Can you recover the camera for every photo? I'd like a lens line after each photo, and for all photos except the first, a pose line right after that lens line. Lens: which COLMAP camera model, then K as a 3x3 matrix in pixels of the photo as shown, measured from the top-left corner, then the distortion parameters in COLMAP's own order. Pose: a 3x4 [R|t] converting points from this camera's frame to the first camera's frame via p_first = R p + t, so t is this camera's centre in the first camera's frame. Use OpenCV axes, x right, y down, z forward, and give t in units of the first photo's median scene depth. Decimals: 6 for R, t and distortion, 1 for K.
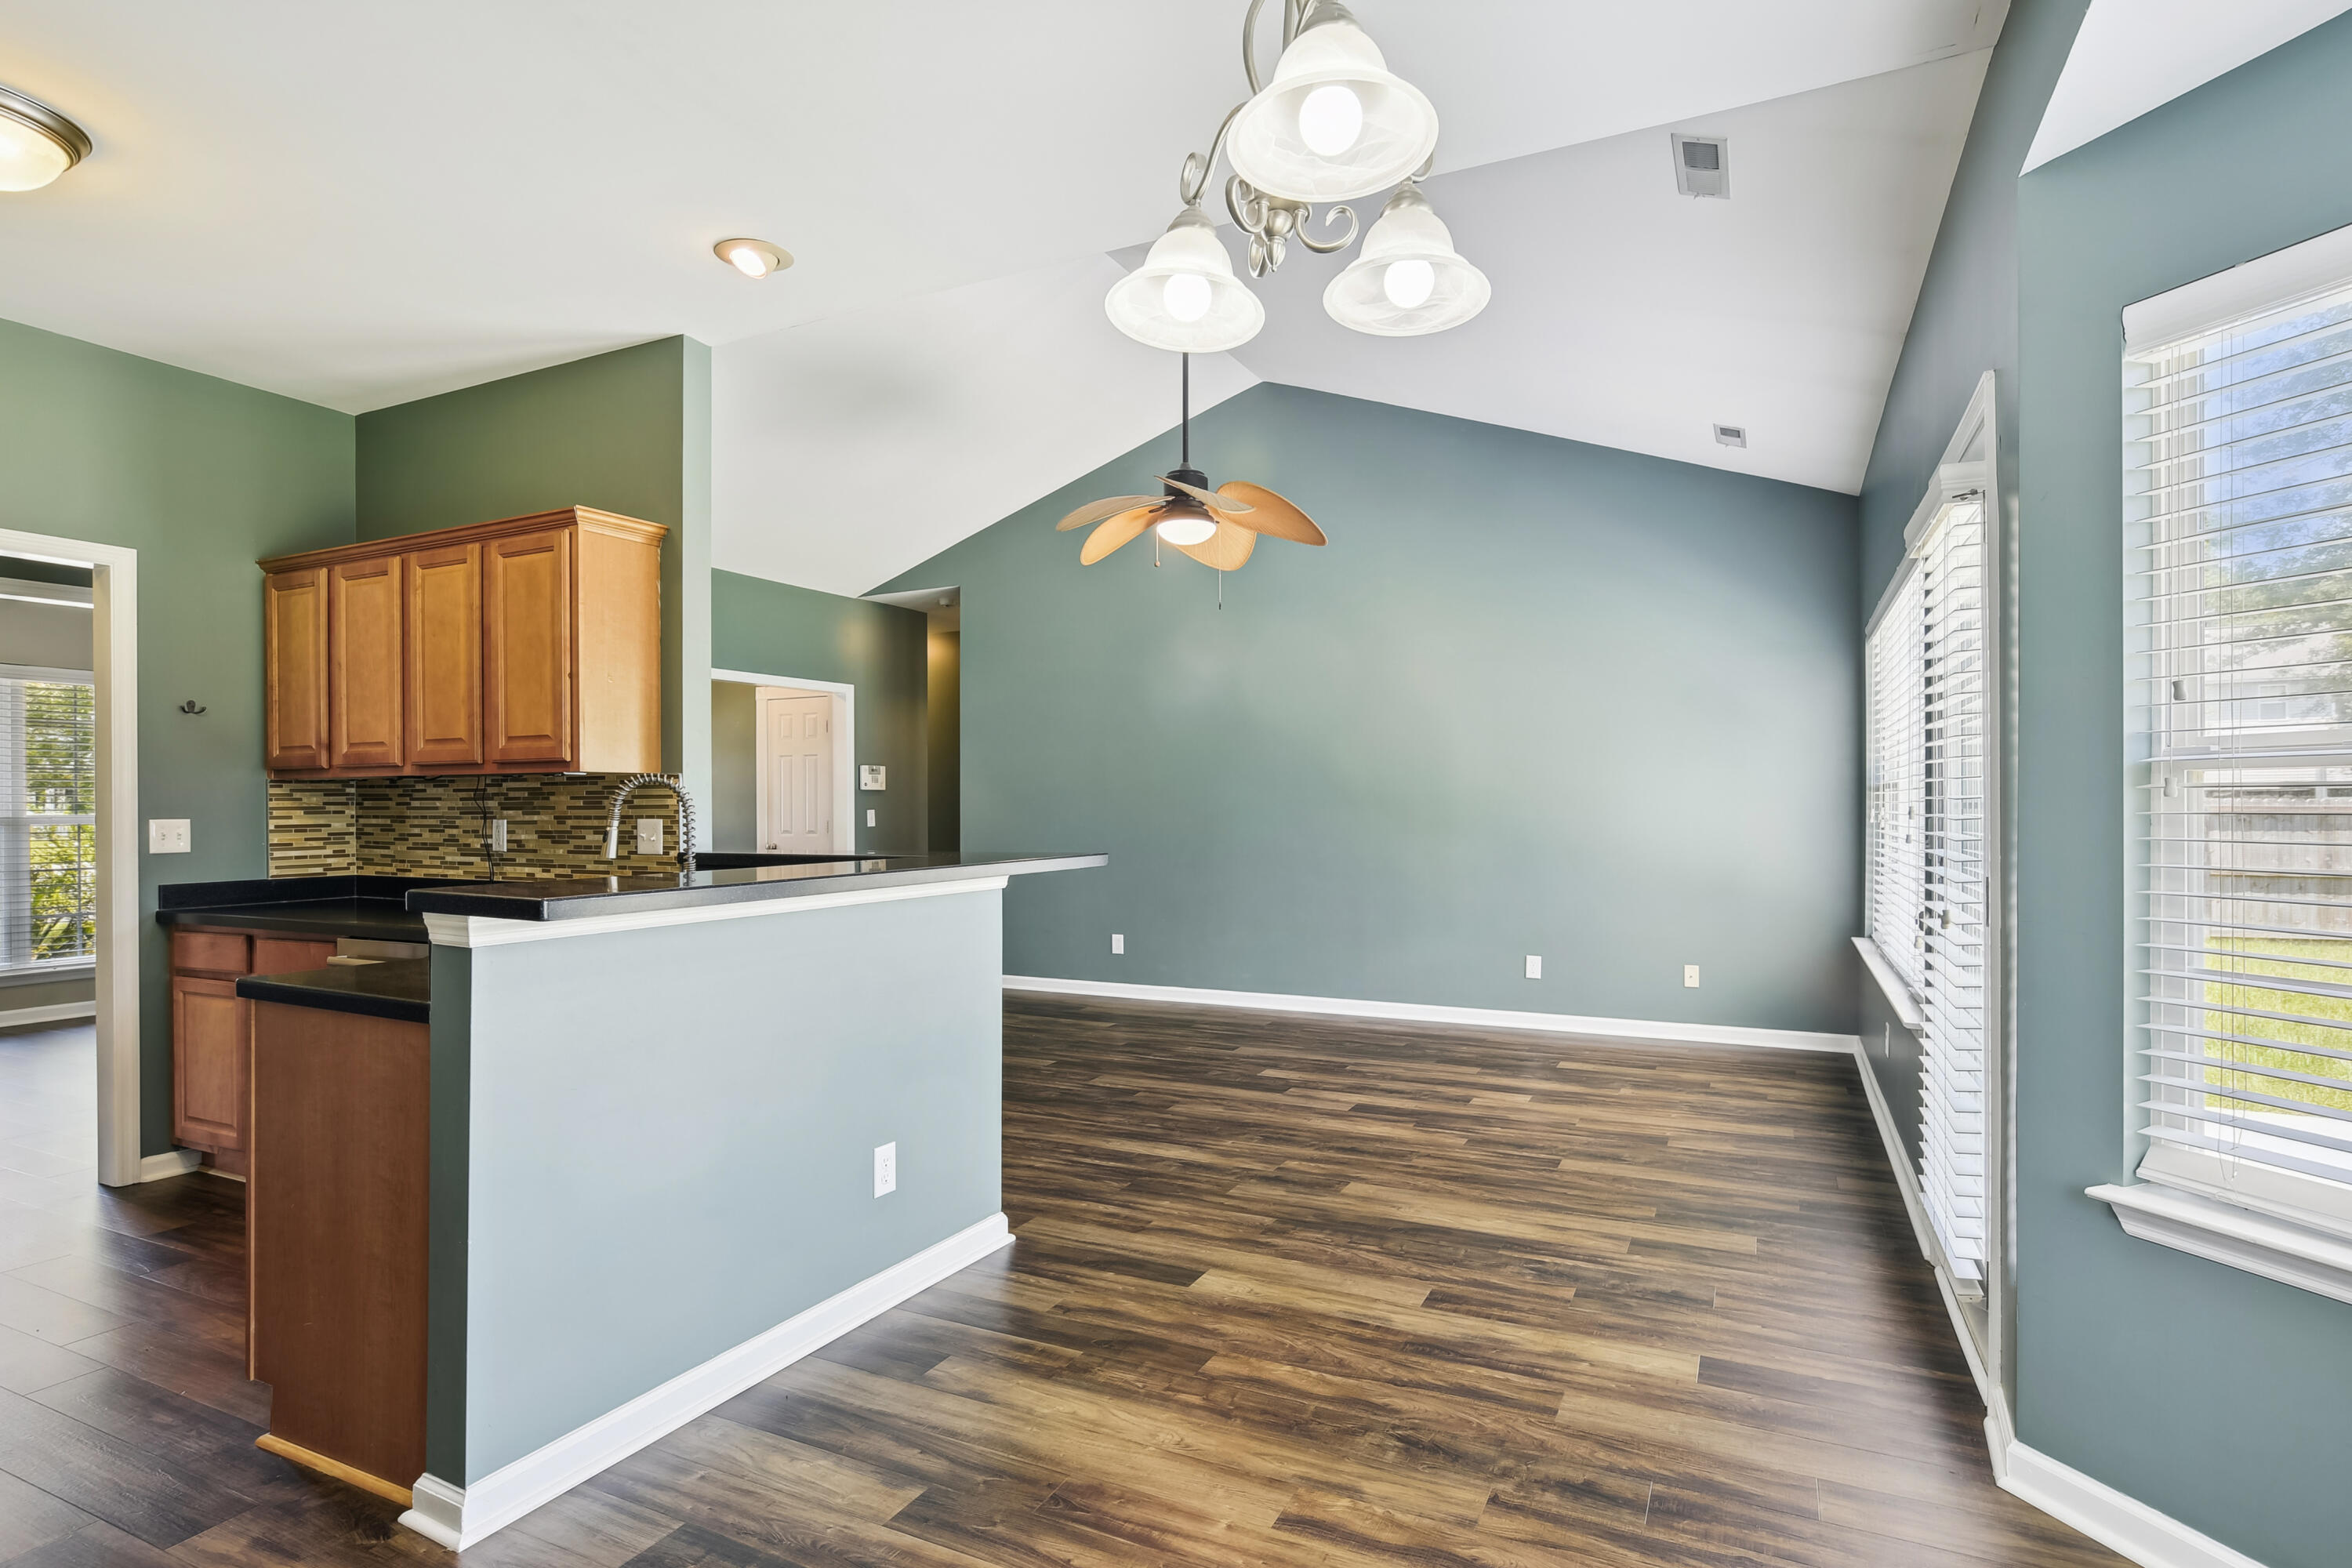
lens RADIAL K [[1198.7, 0, 1181.4], [0, 1198.7, 796.4], [0, 0, 1]] dist [-0.027777, 0.013525]
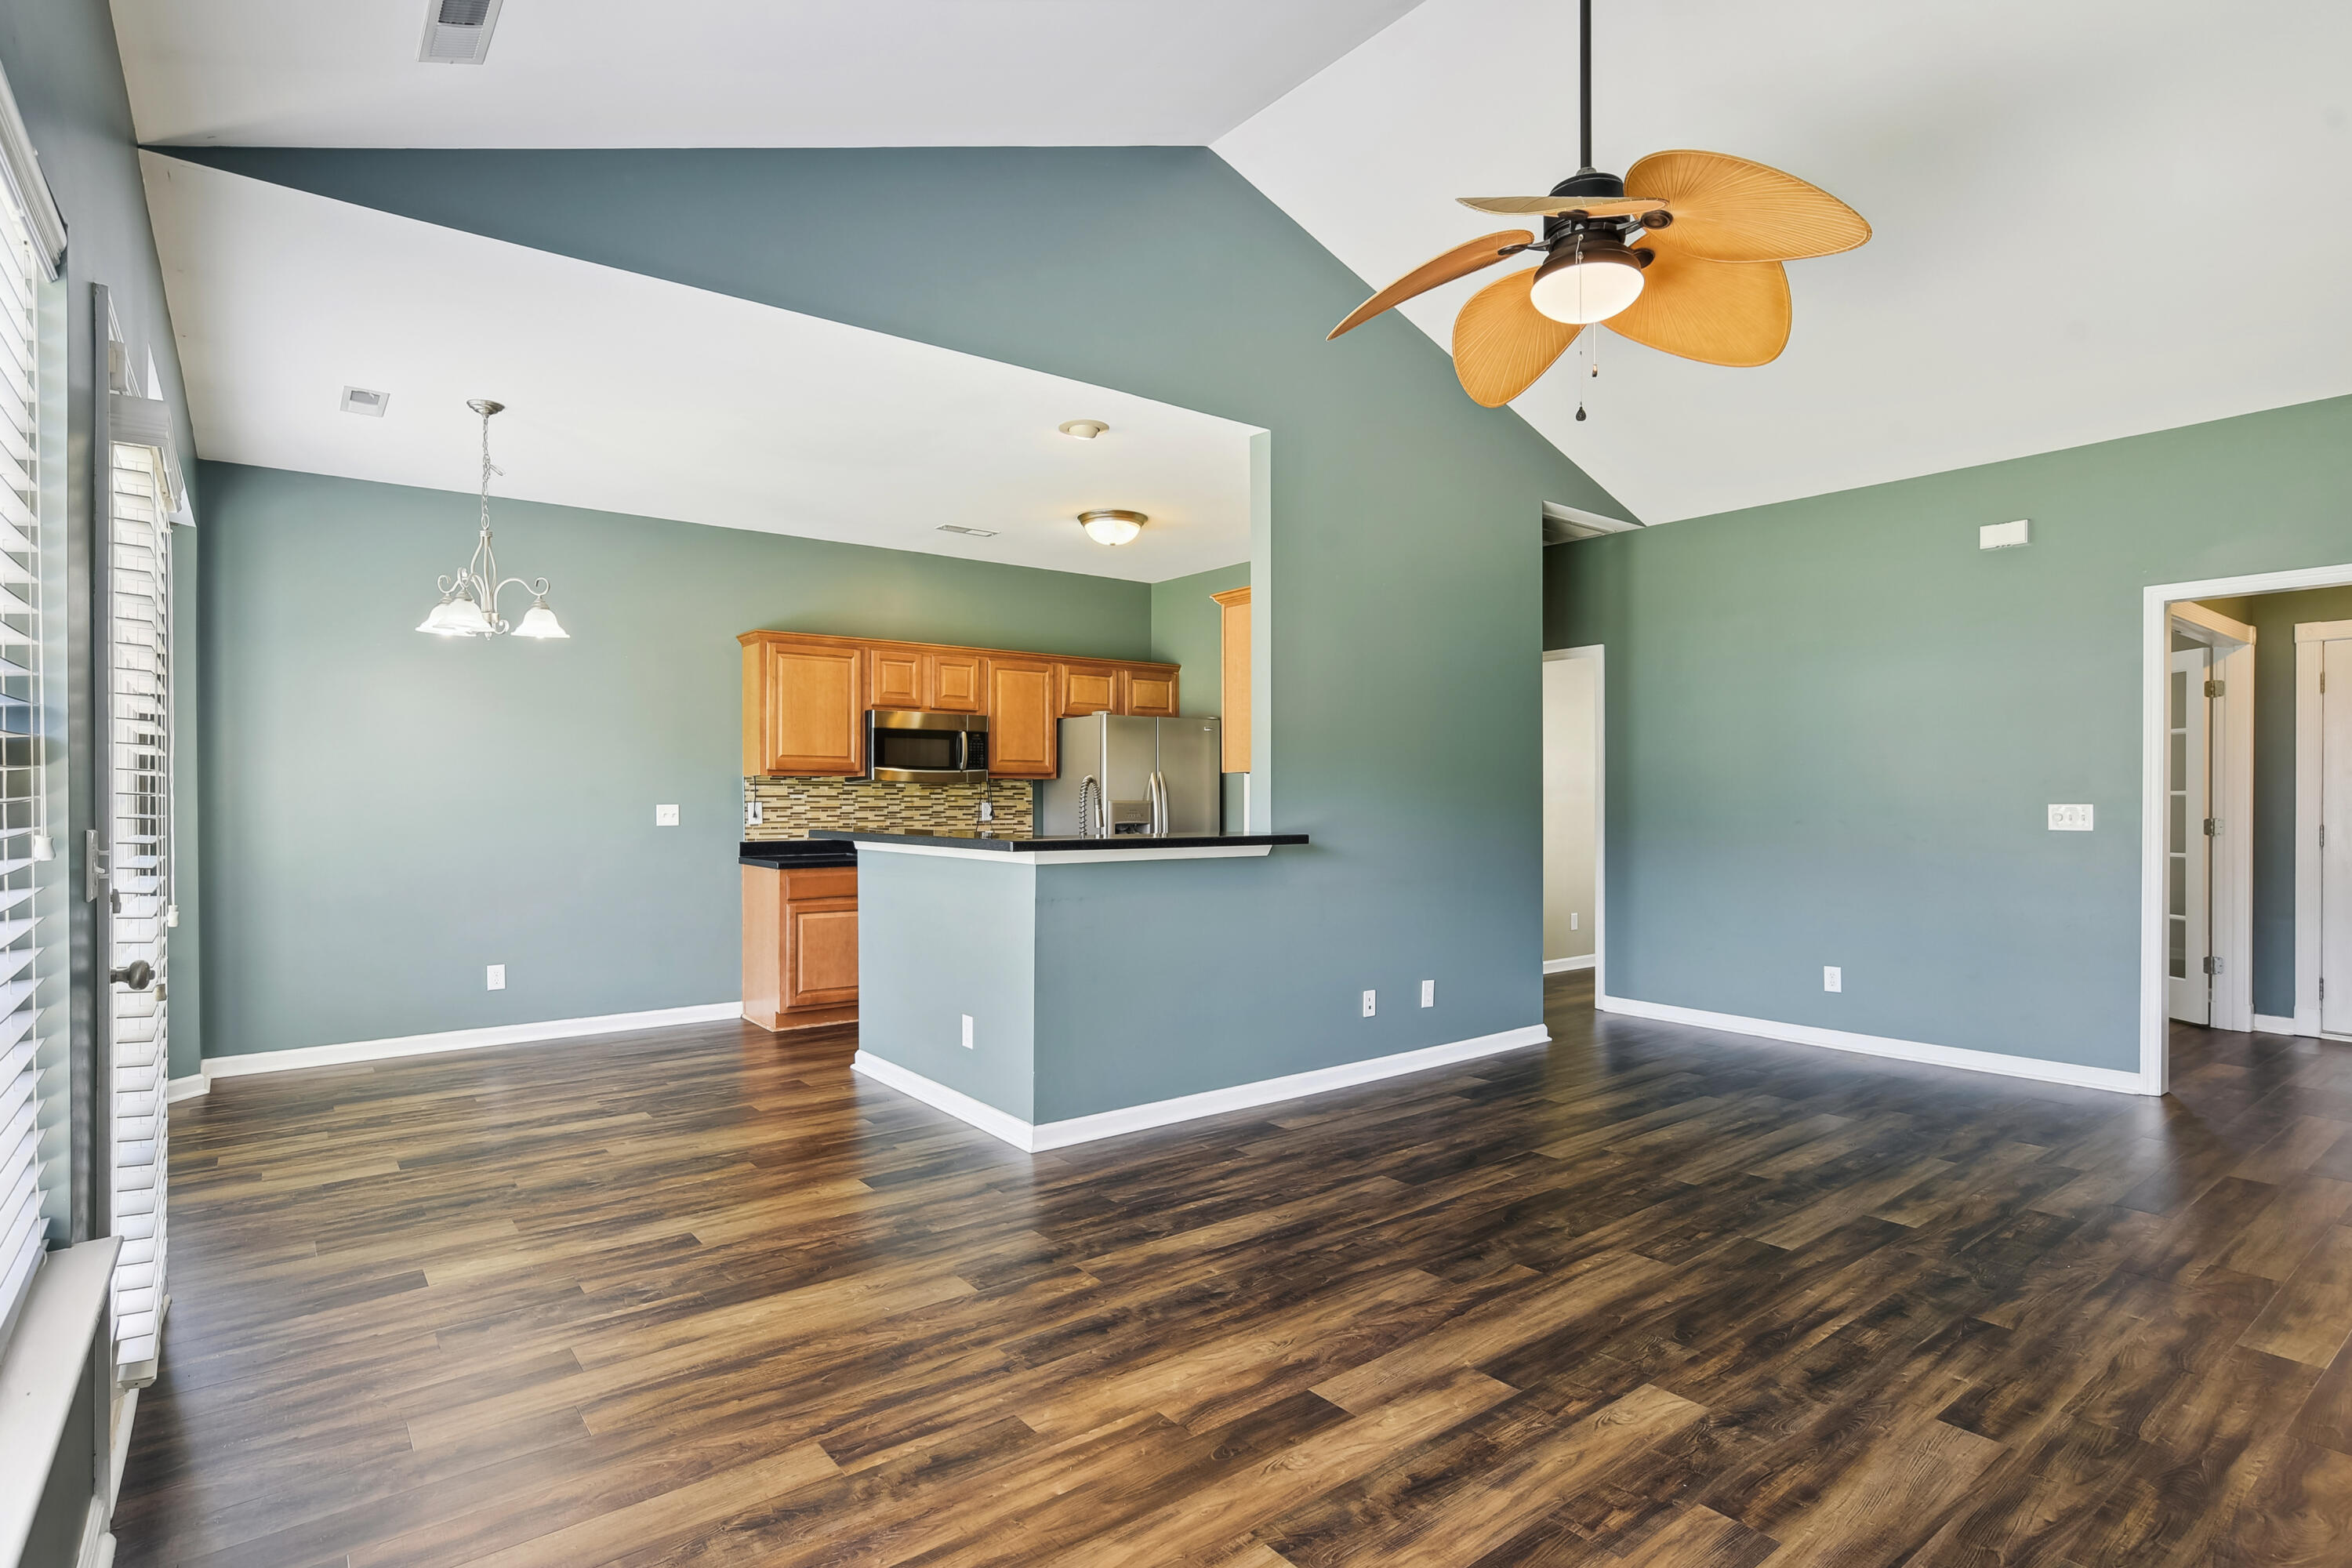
lens RADIAL K [[1198.7, 0, 1171.3], [0, 1198.7, 795.4], [0, 0, 1]] dist [-0.027777, 0.013525]
pose [[-0.445764, -0.001888, -0.895148, 0.802102], [0.006074, 0.999968, -0.005134, 0.013576], [0.895130, -0.007726, -0.445739, 1.517431]]
